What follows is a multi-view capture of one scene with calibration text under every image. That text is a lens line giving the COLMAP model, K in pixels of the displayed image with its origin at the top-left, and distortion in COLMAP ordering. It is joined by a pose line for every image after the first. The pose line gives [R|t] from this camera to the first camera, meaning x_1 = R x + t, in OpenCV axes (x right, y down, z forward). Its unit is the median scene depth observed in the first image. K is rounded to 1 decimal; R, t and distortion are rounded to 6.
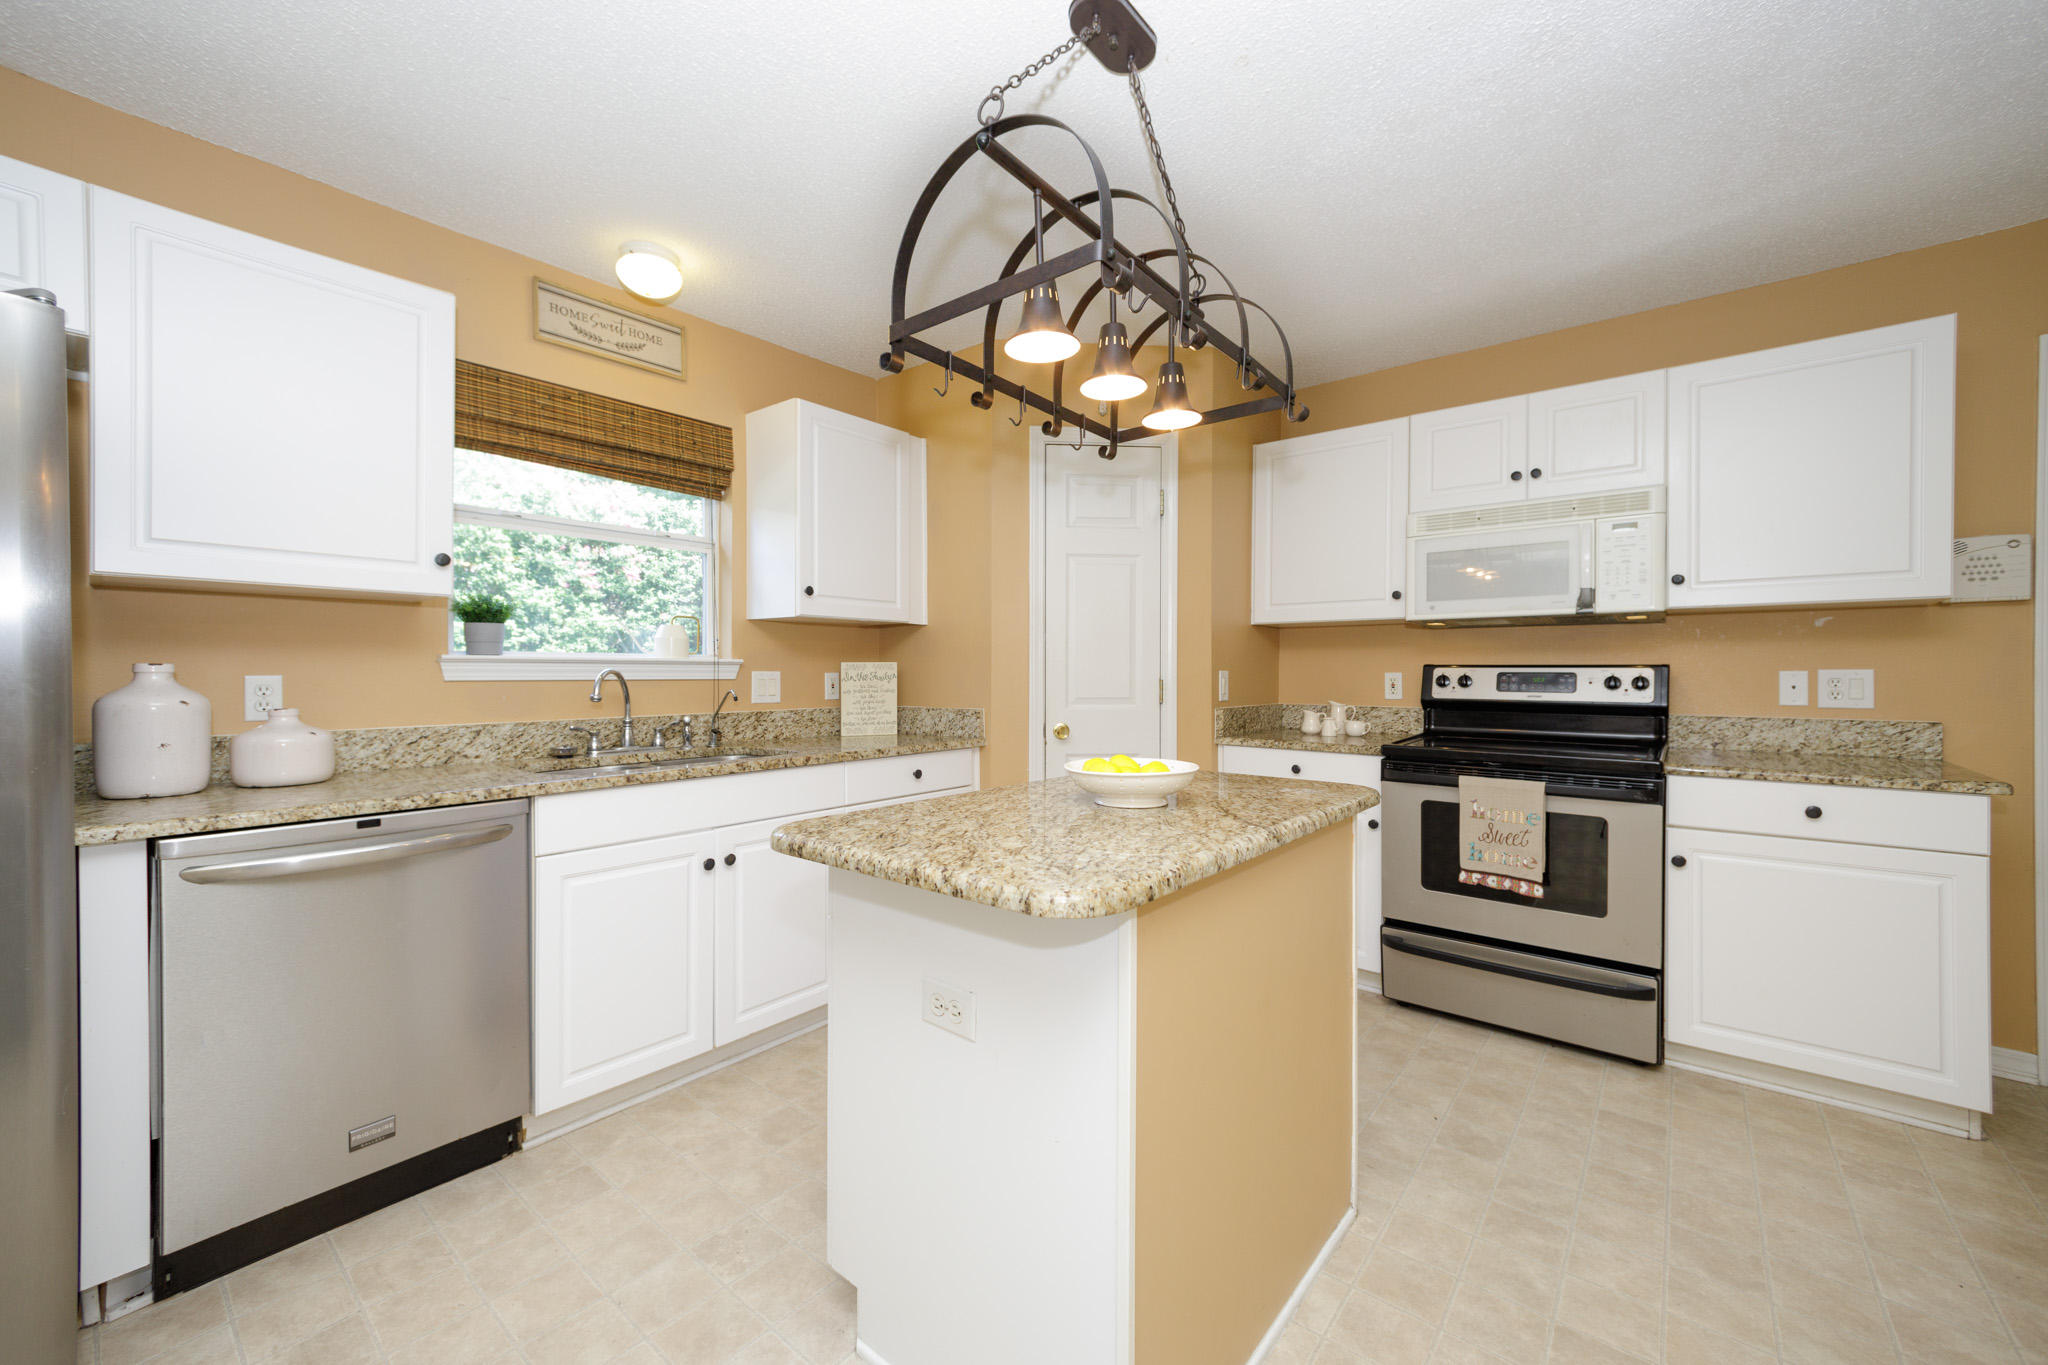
lens RADIAL K [[805.3, 0, 1028.0], [0, 805.3, 674.0], [0, 0, 1]] dist [0.005812, 0.000024]
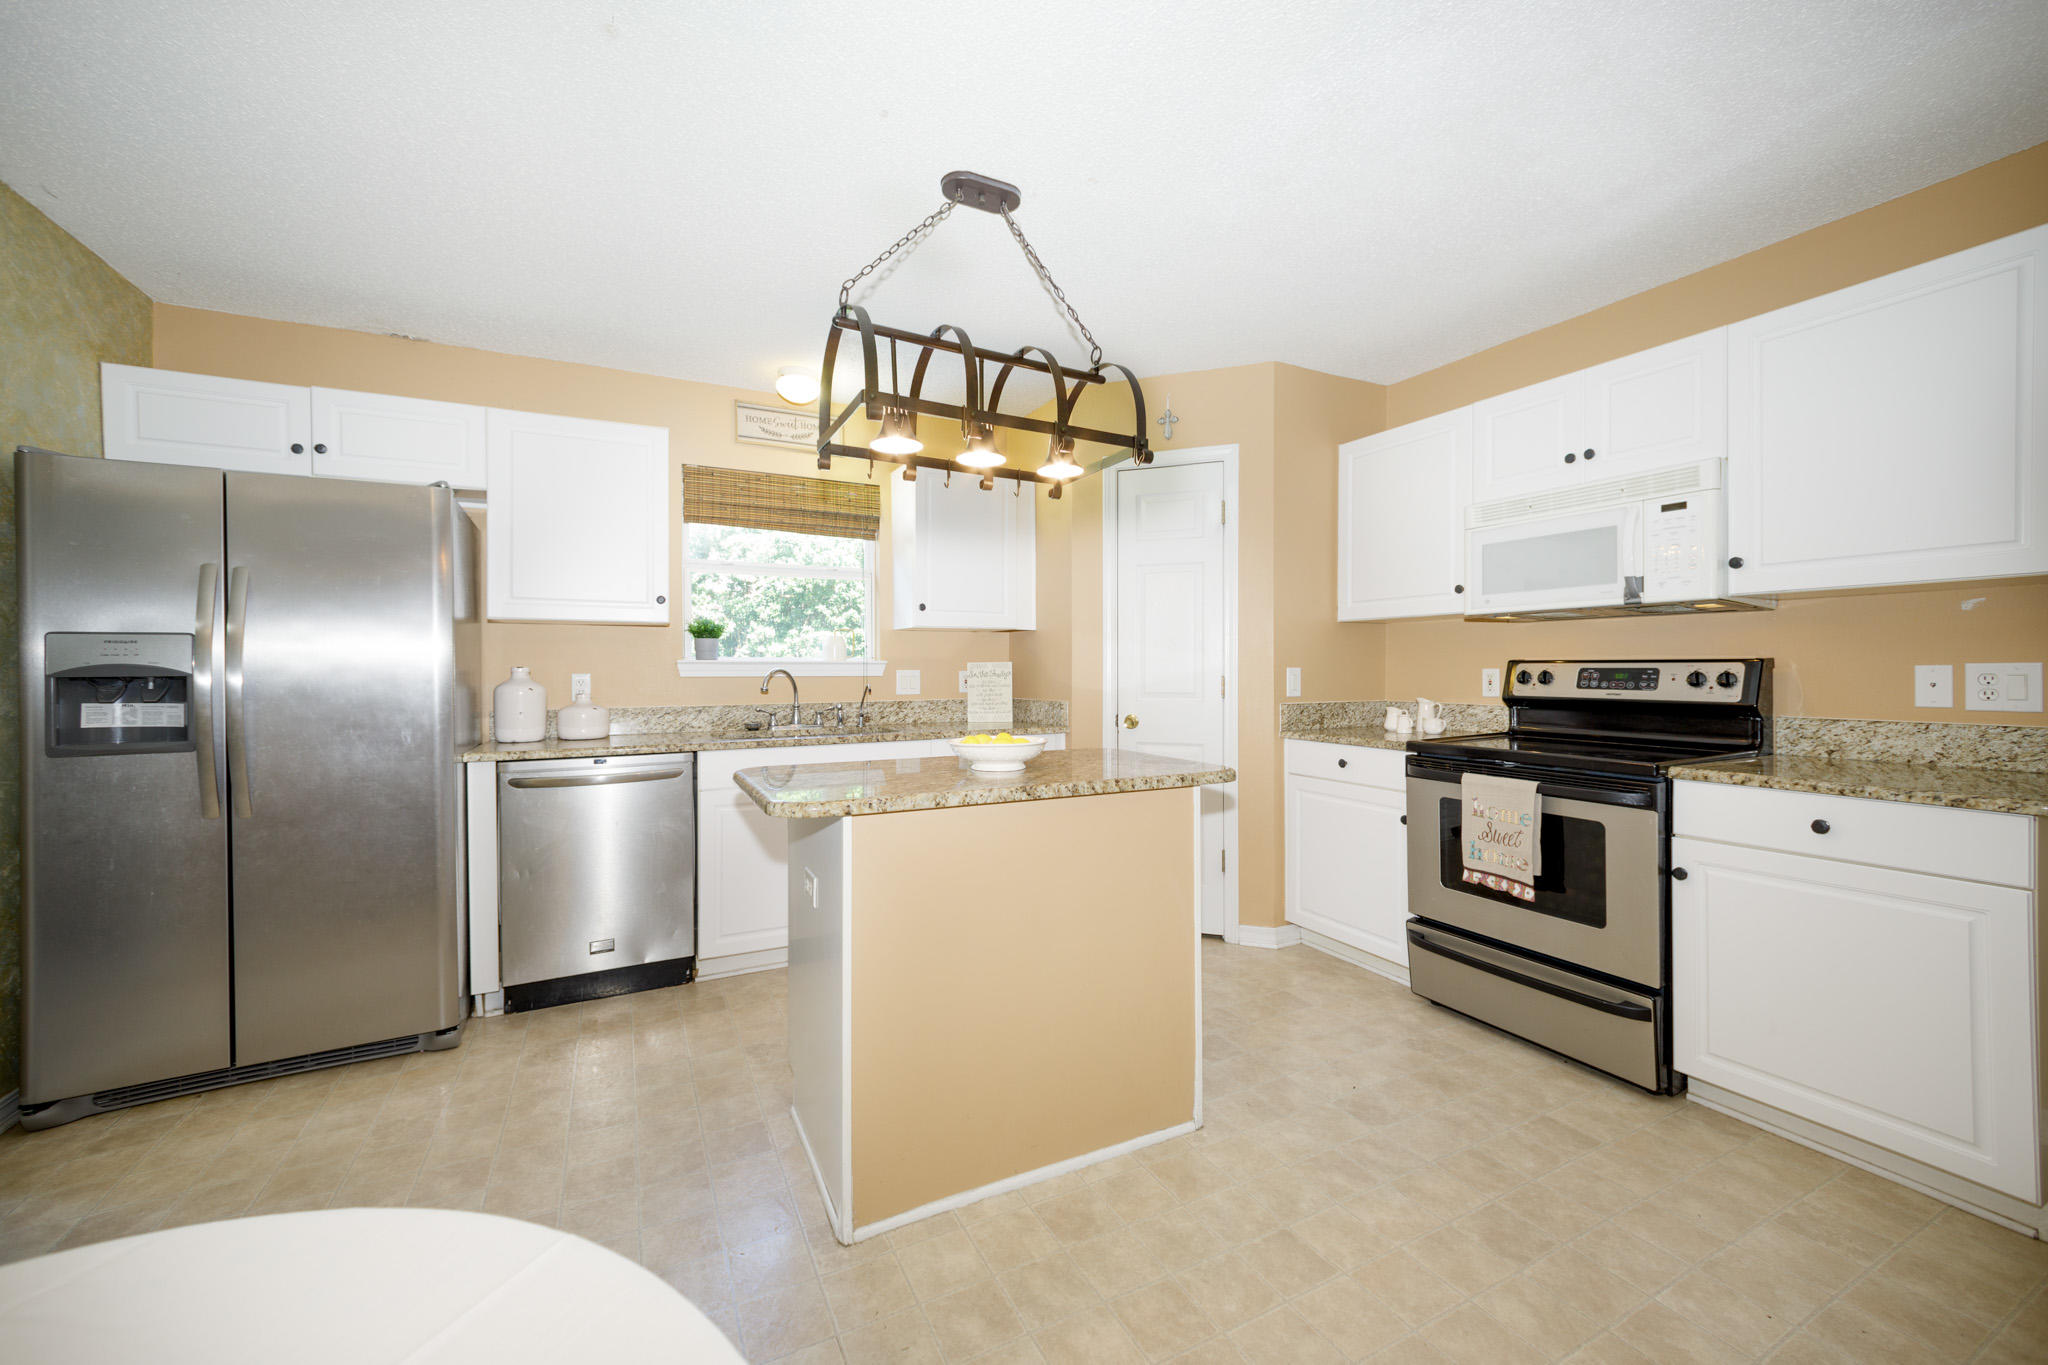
lens RADIAL K [[807.9, 0, 1027.6], [0, 807.9, 669.6], [0, 0, 1]] dist [0.007966, -0.000102]
pose [[0.916615, -0.003842, -0.399753, 0.444348], [0.002712, 0.999991, -0.003393, 0.001200], [0.399762, 0.002026, 0.916617, -0.125409]]
